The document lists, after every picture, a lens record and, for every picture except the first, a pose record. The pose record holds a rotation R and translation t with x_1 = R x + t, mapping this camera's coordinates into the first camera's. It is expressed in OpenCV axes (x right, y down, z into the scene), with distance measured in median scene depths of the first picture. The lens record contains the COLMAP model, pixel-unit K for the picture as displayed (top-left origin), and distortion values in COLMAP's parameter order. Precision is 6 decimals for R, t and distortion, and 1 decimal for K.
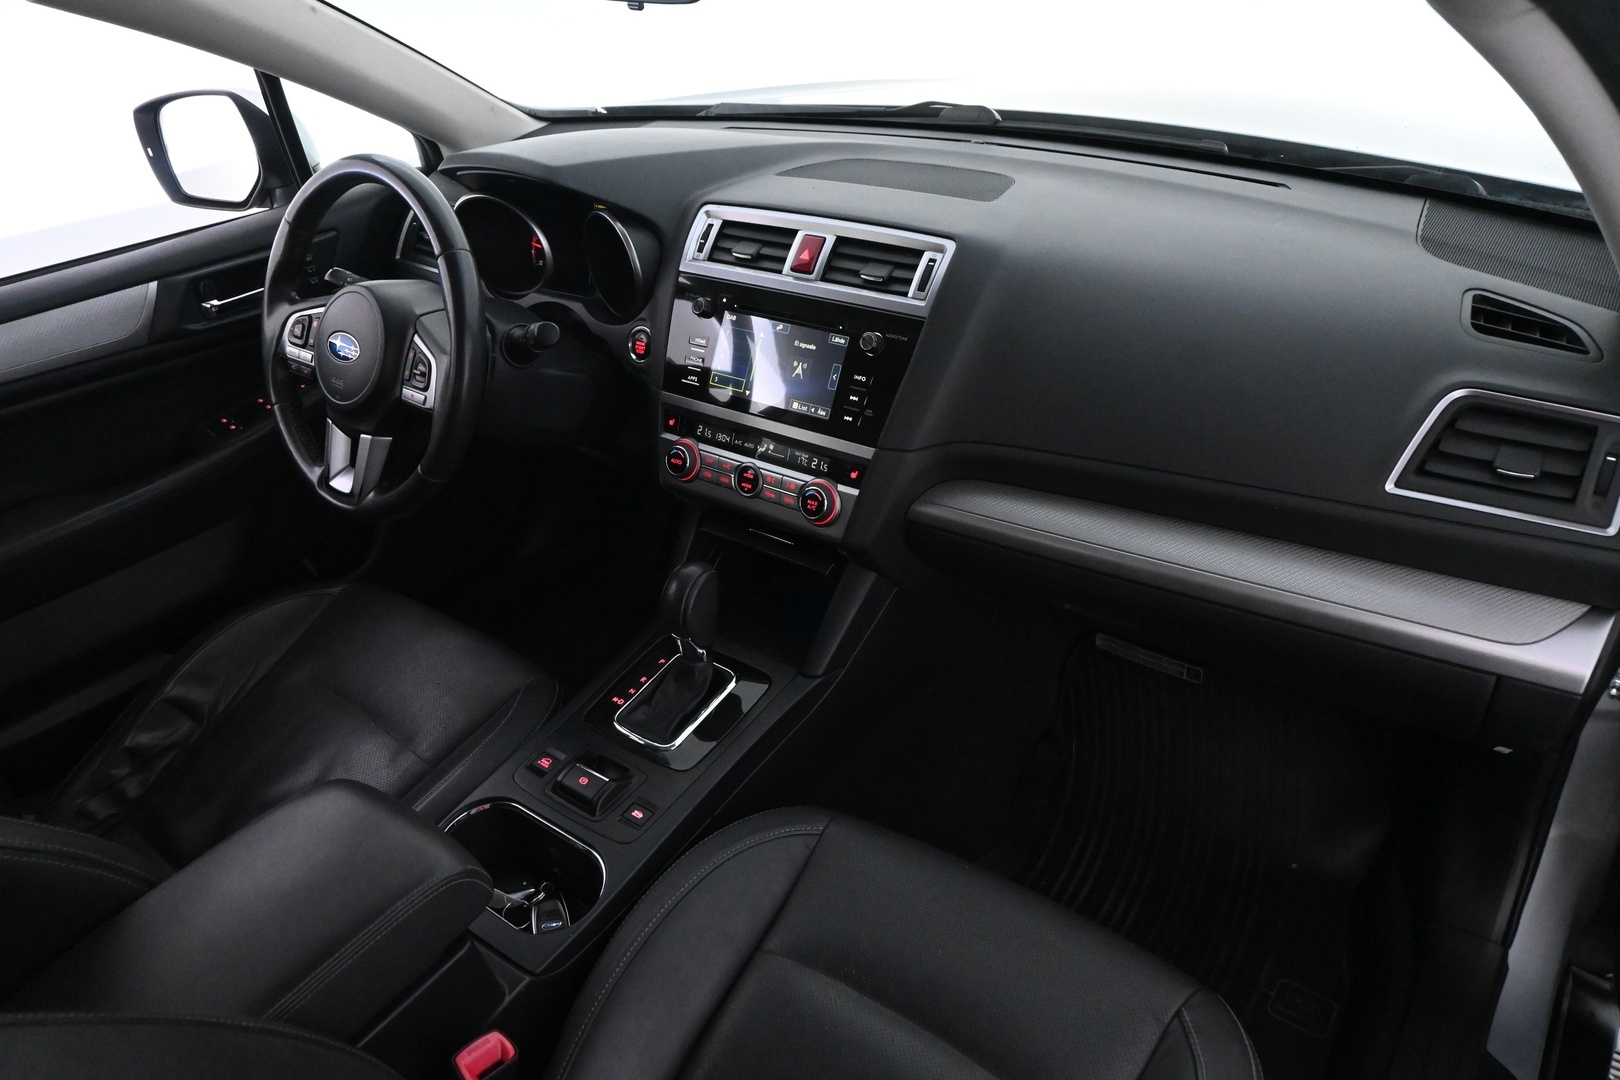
lens RADIAL K [[1218.9, 0, 806.6], [0, 1218.9, 544.9], [0, 0, 1]] dist [-0.003924, -0.000153]
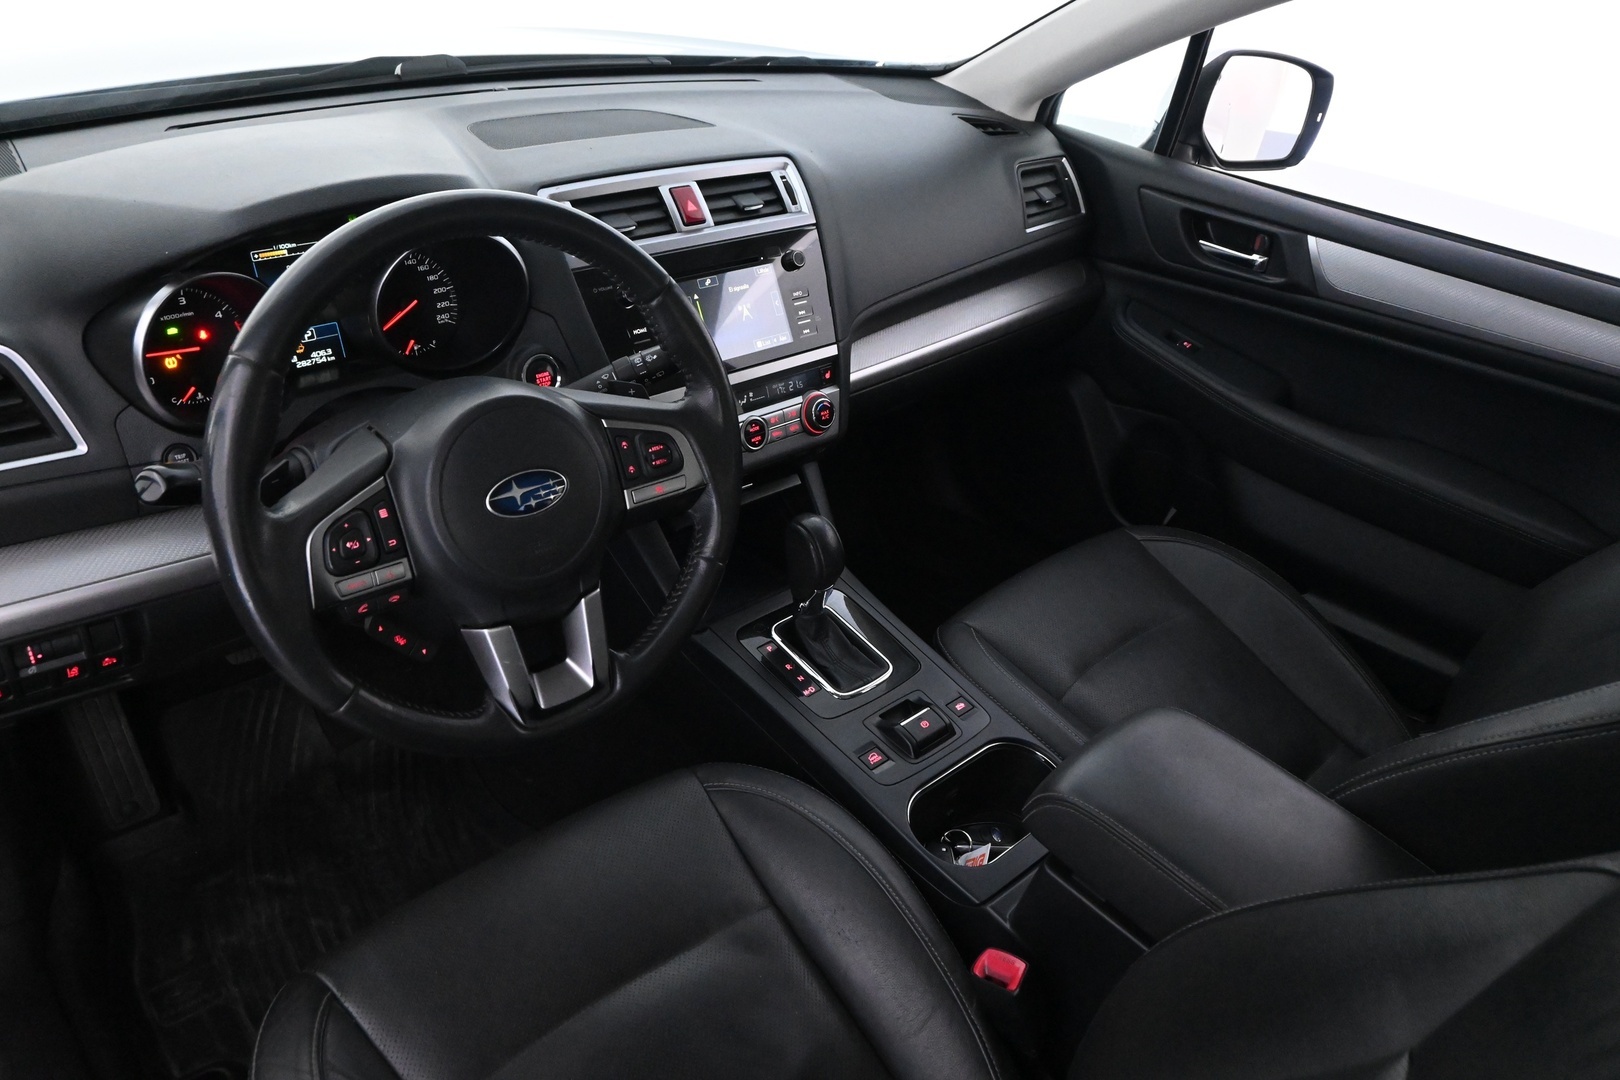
lens RADIAL K [[1218.9, 0, 811.7], [0, 1218.9, 532.6], [0, 0, 1]] dist [-0.003924, -0.000153]
pose [[0.135886, -0.442055, 0.886635, -0.985442], [0.400146, 0.843182, 0.359064, -0.332243], [-0.906321, 0.305992, 0.291464, 0.708946]]
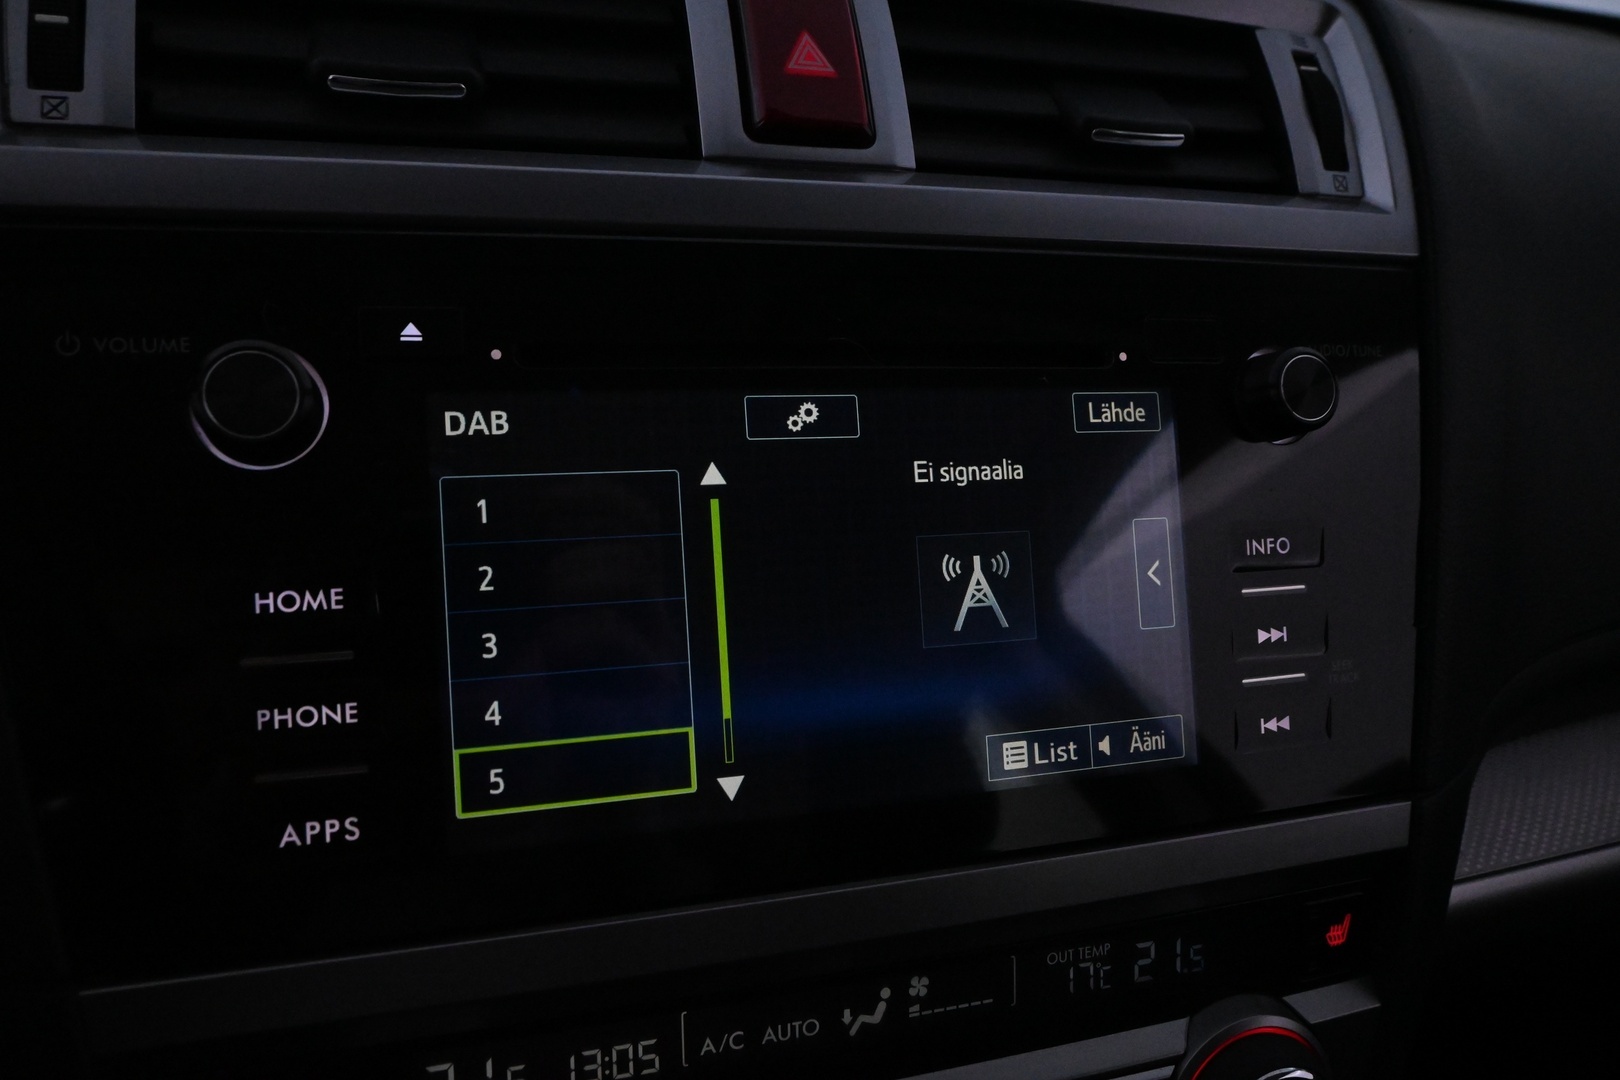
lens RADIAL K [[1218.9, 0, 806.8], [0, 1218.9, 541.1], [0, 0, 1]] dist [-0.003924, -0.000153]
pose [[0.538615, -0.254879, 0.803076, -0.187707], [0.286756, 0.951699, 0.109725, -0.183105], [-0.792253, 0.171187, 0.585687, 0.899190]]
